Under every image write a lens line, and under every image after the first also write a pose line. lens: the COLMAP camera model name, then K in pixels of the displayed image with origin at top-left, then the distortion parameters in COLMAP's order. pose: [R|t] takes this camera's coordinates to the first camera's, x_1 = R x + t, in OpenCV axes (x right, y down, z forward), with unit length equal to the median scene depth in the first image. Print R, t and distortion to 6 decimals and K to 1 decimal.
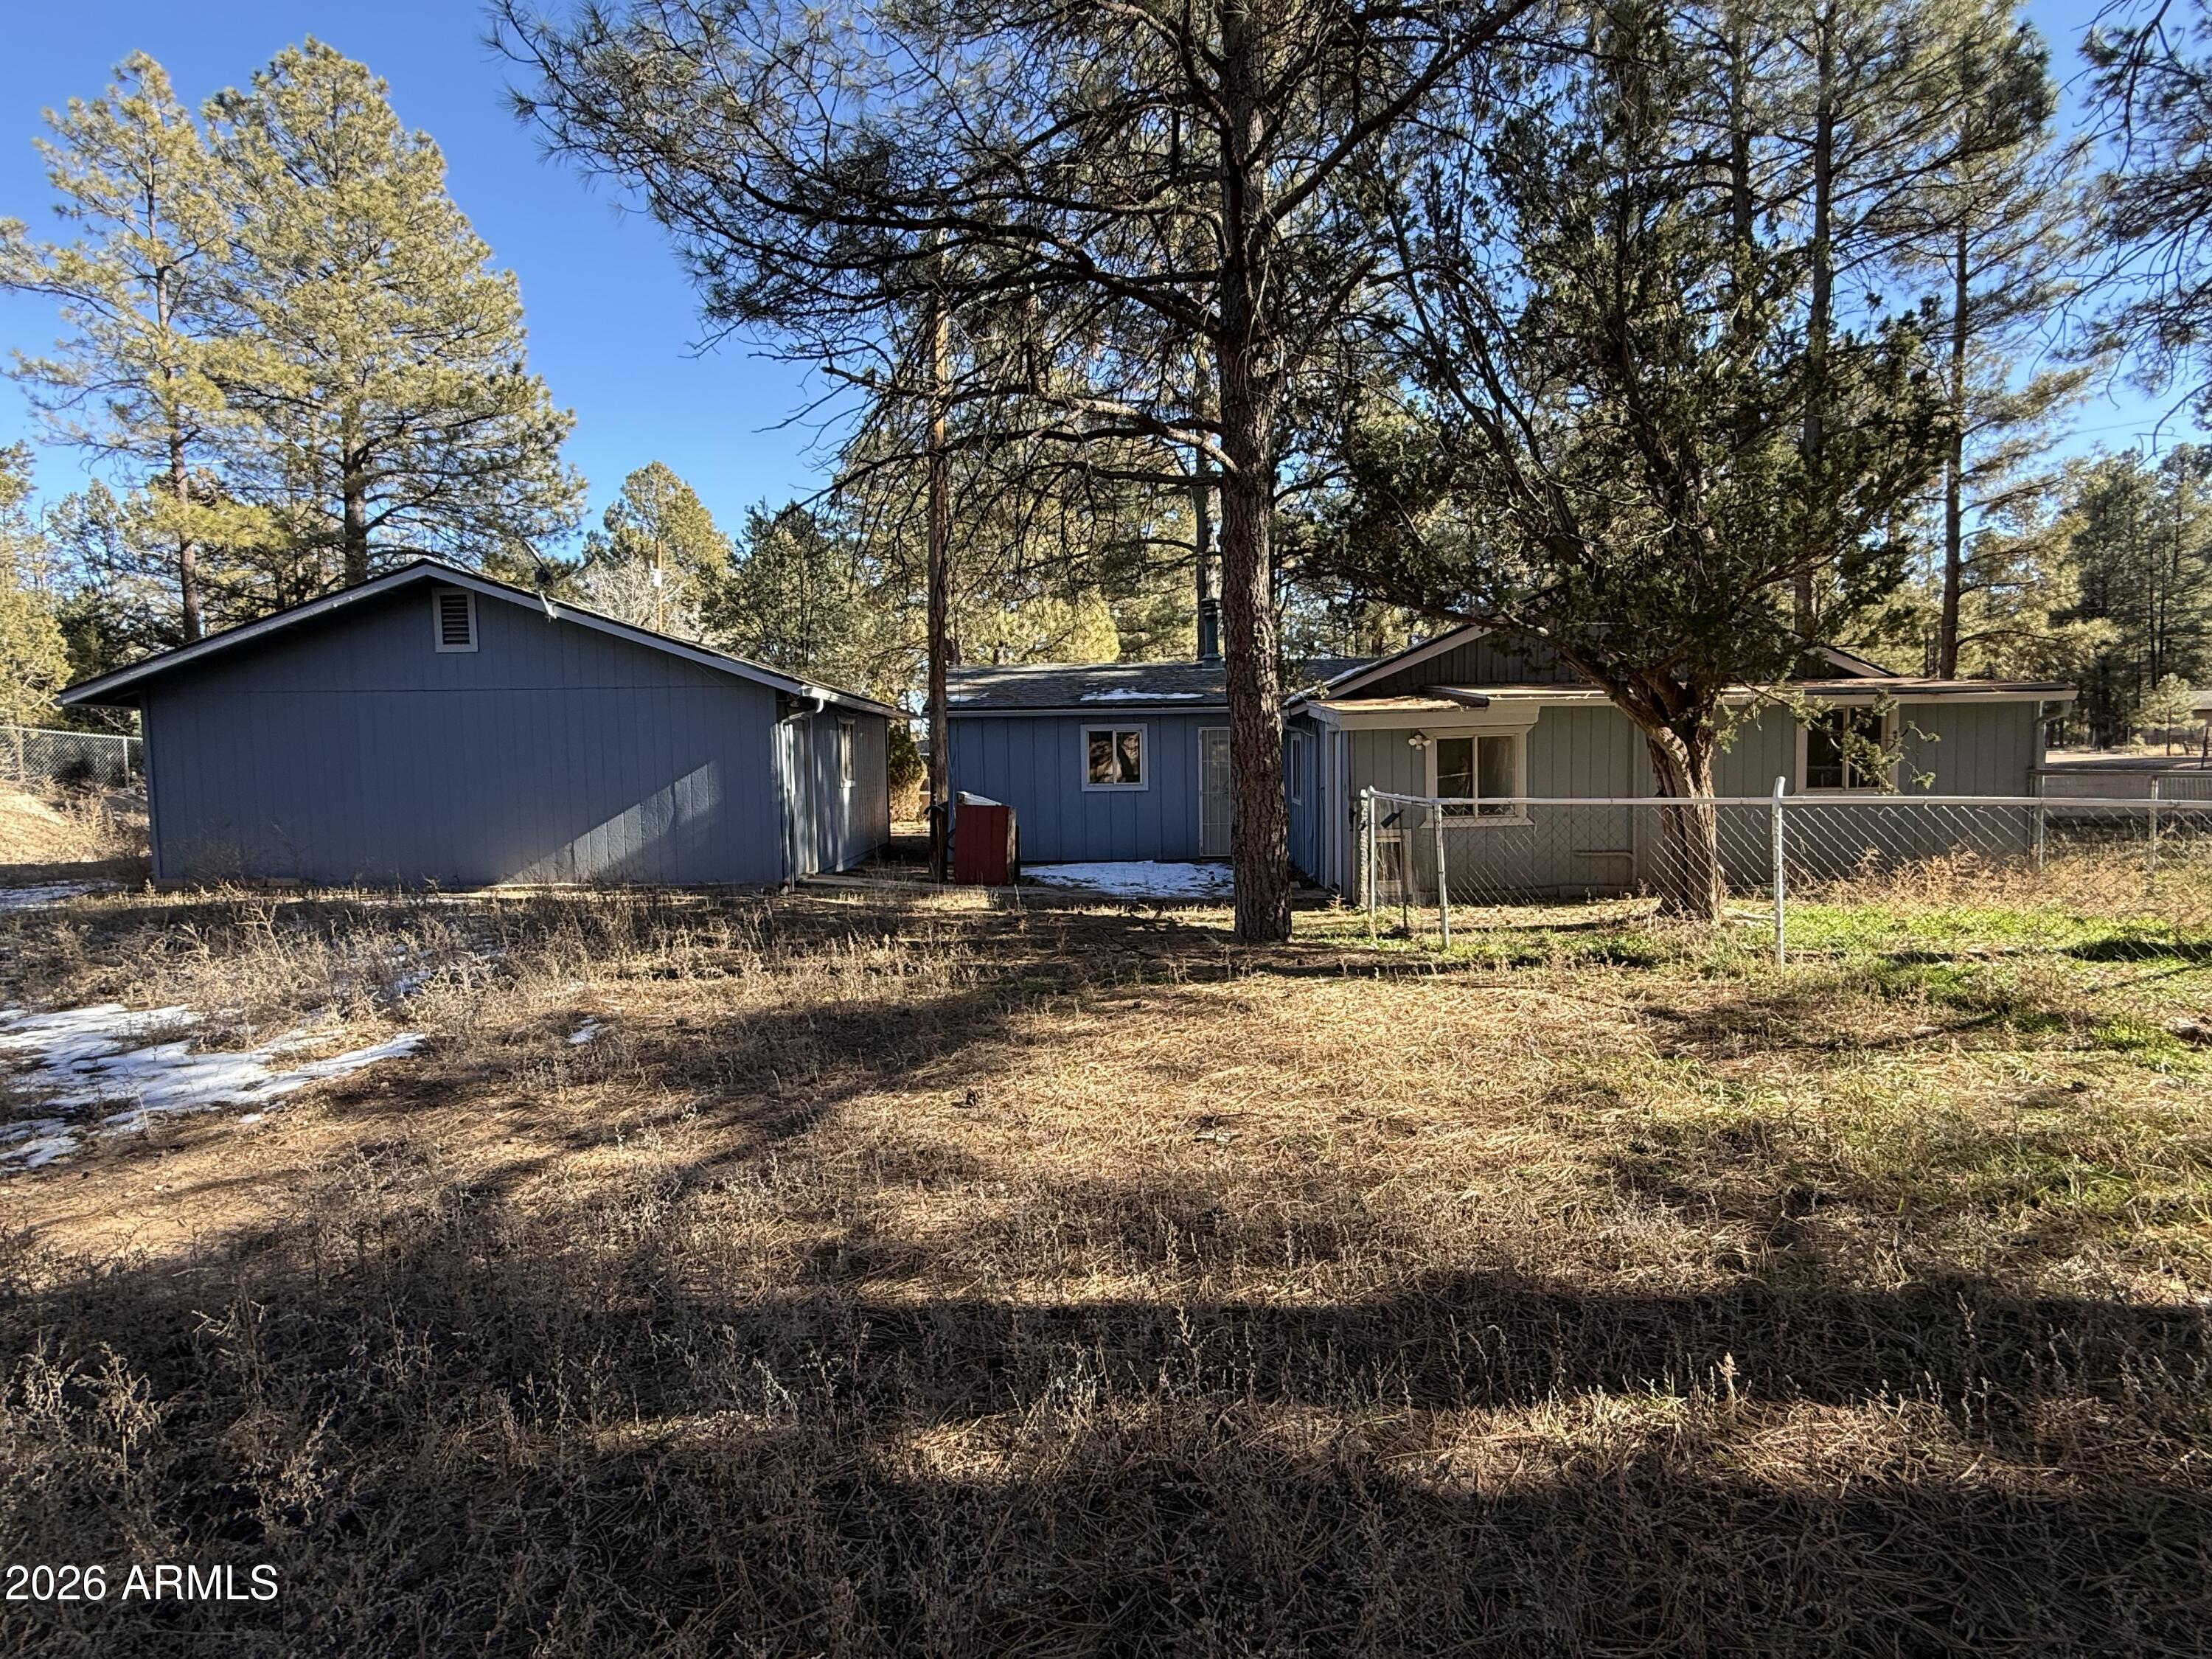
lens RADIAL K [[1067.6, 0, 1106.0], [0, 1067.6, 829.5], [0, 0, 1]] dist [-0.000554, -0.000043]
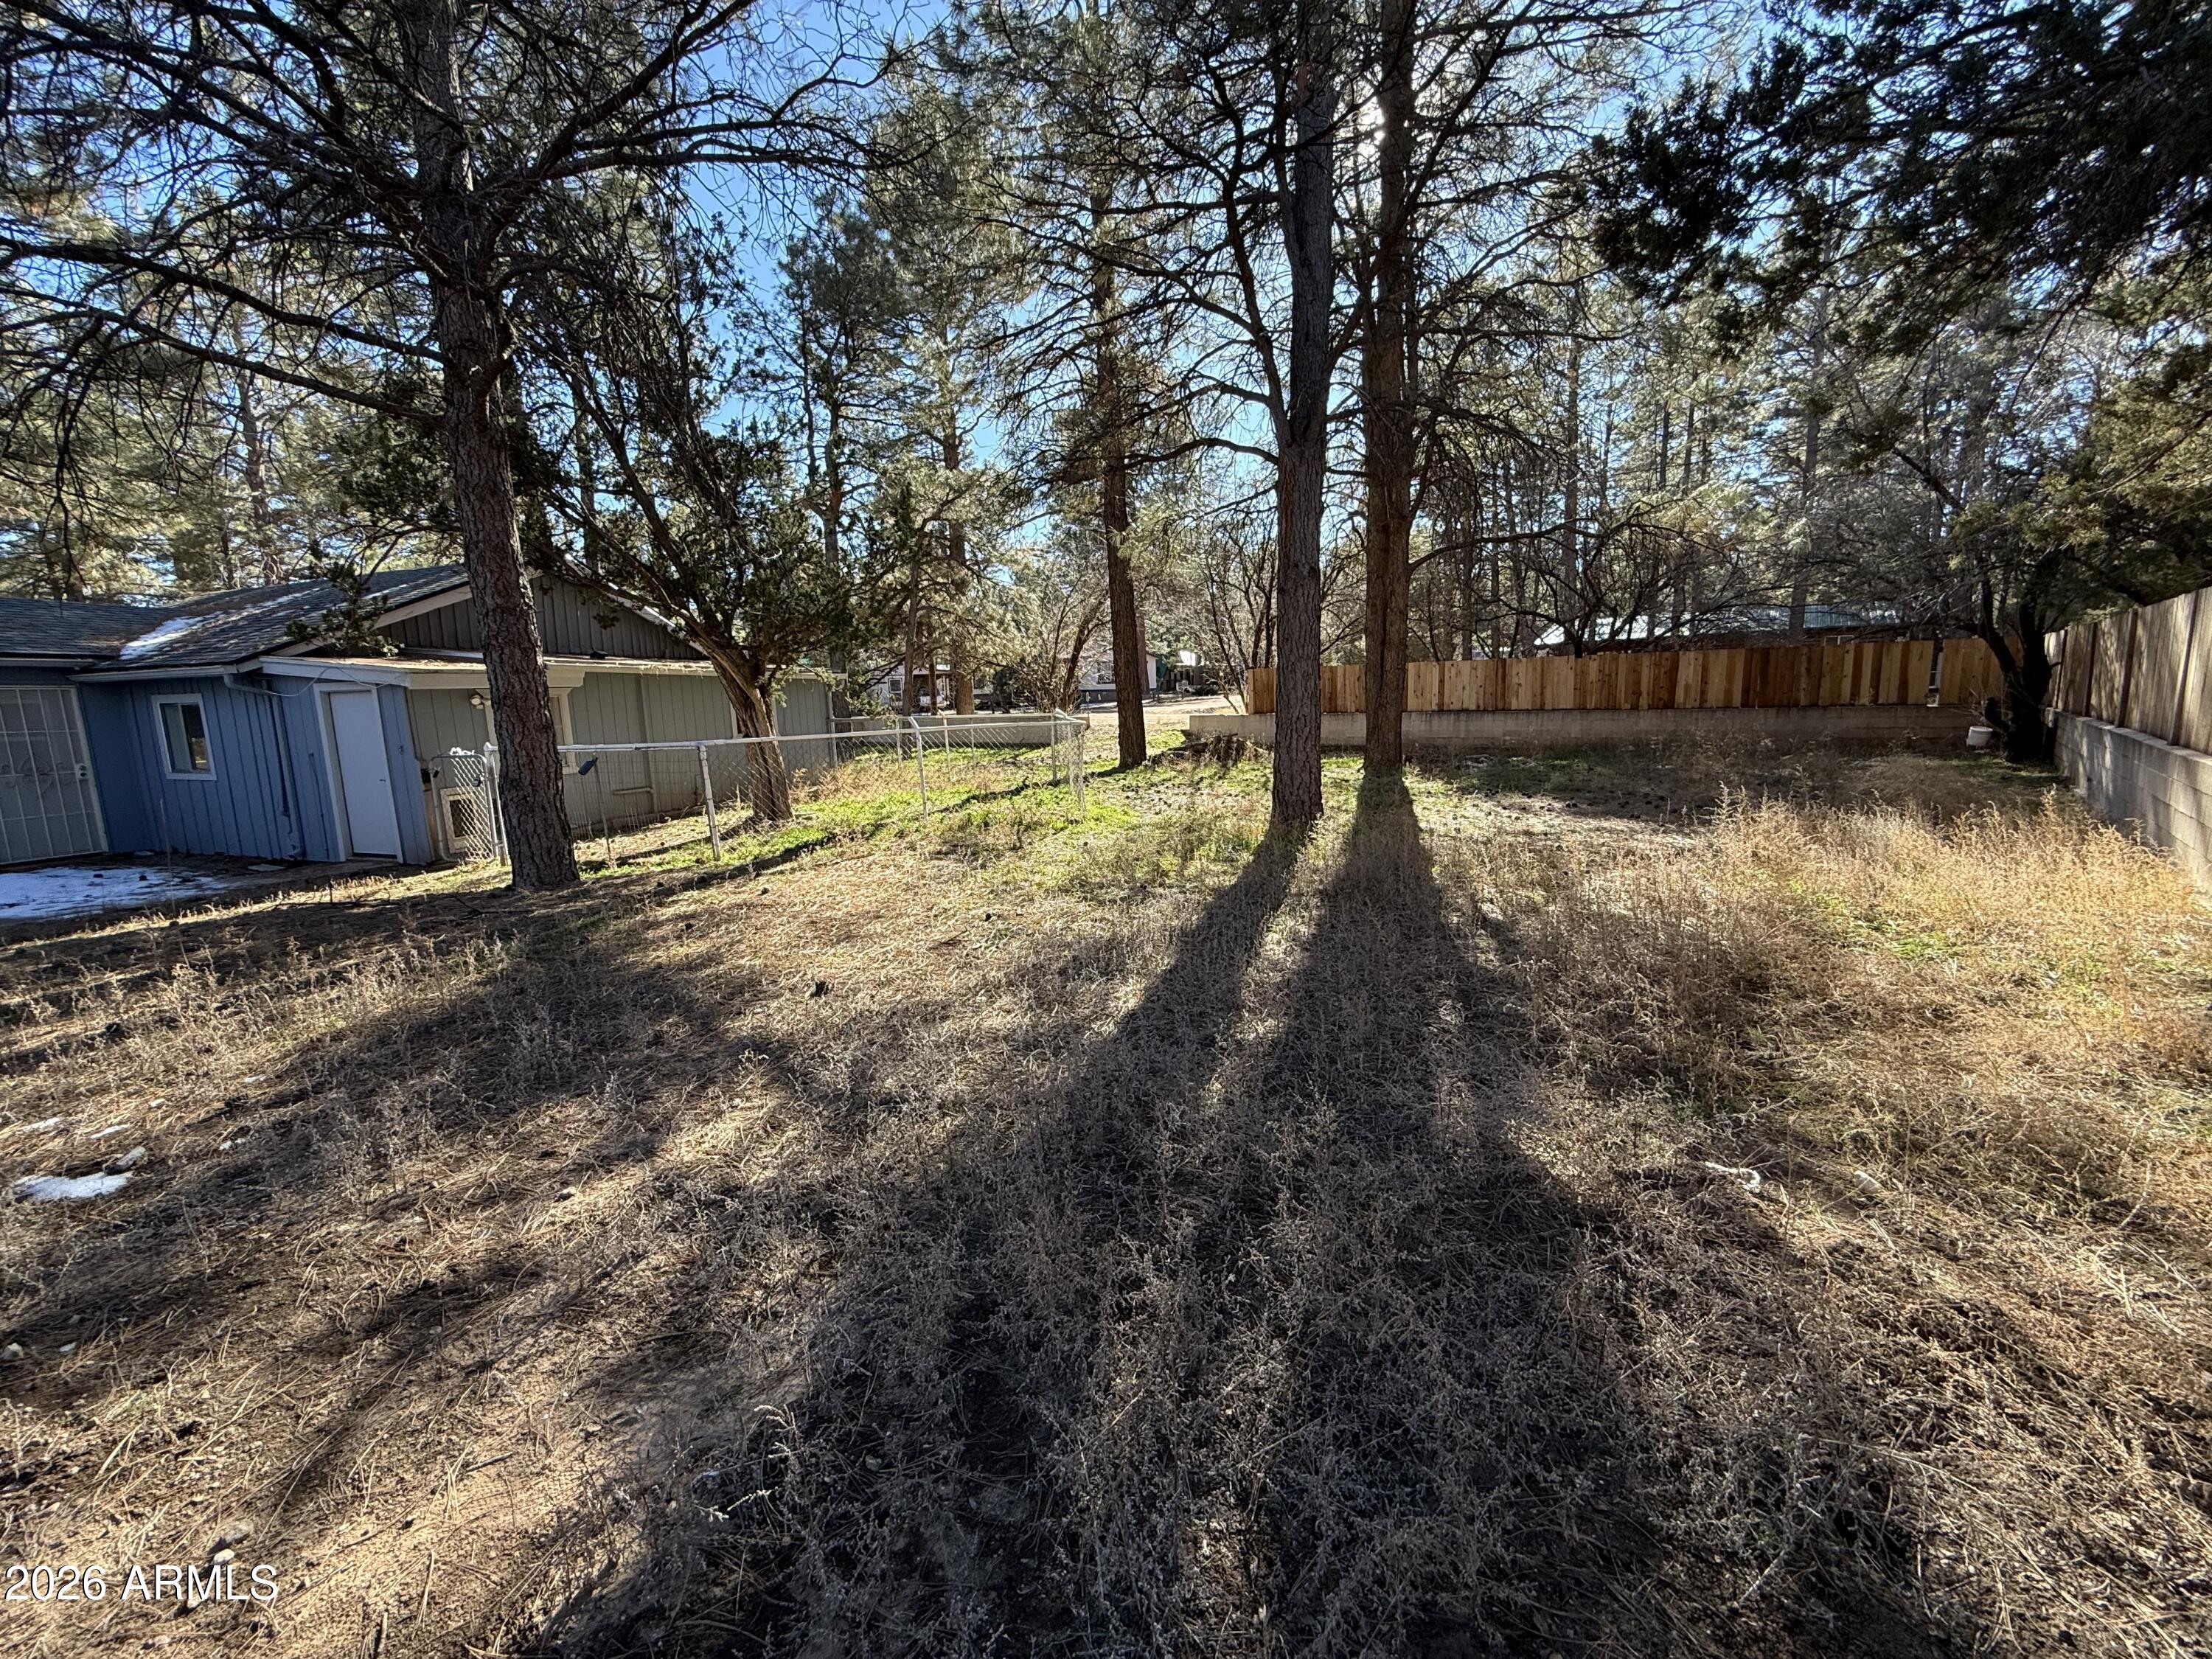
lens RADIAL K [[880.2, 0, 1106.0], [0, 880.2, 829.5], [0, 0, 1]] dist [-0.002285, 0.000236]
pose [[0.290281, -0.133630, 0.947565, -0.370715], [0.084693, 0.989904, 0.113656, -0.002540], [-0.953186, 0.047260, 0.298668, 0.157975]]
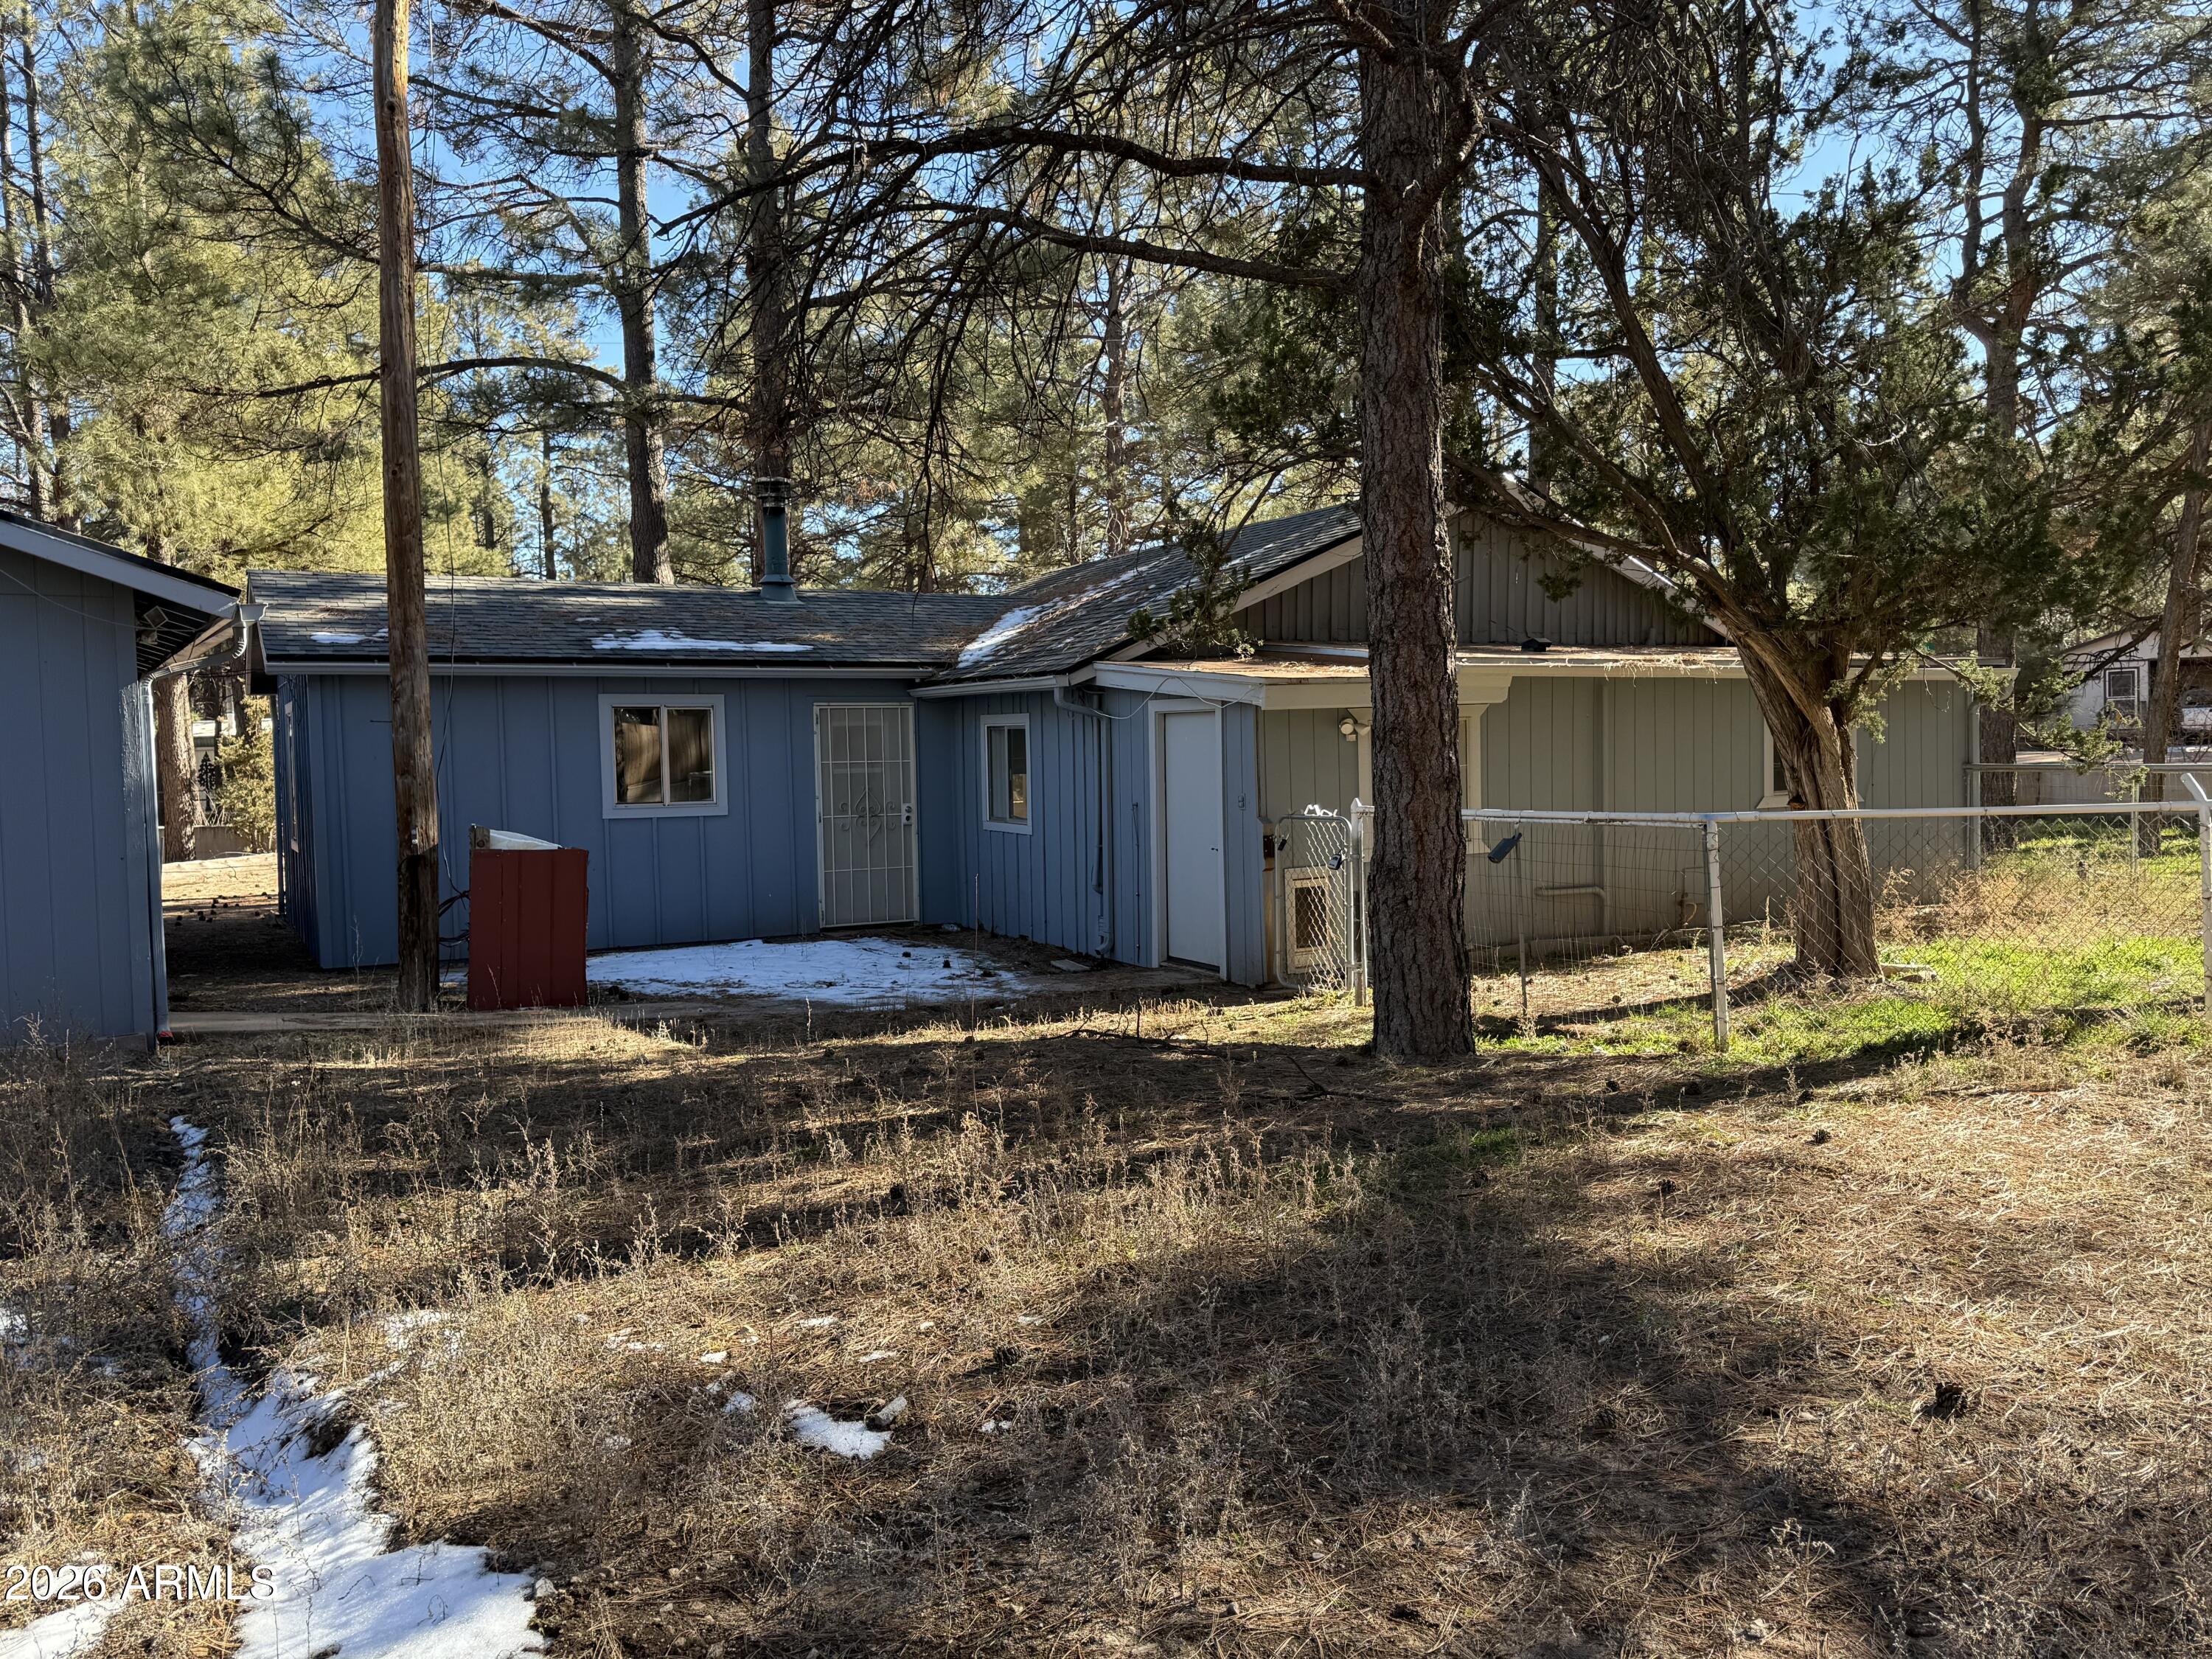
lens RADIAL K [[1748.2, 0, 1106.0], [0, 1748.2, 829.5], [0, 0, 1]] dist [0.106879, -0.169790]
pose [[0.864489, -0.024846, 0.502036, -0.362302], [0.037837, 0.999160, -0.015705, -0.011662], [-0.501225, 0.032573, 0.864704, 0.176263]]
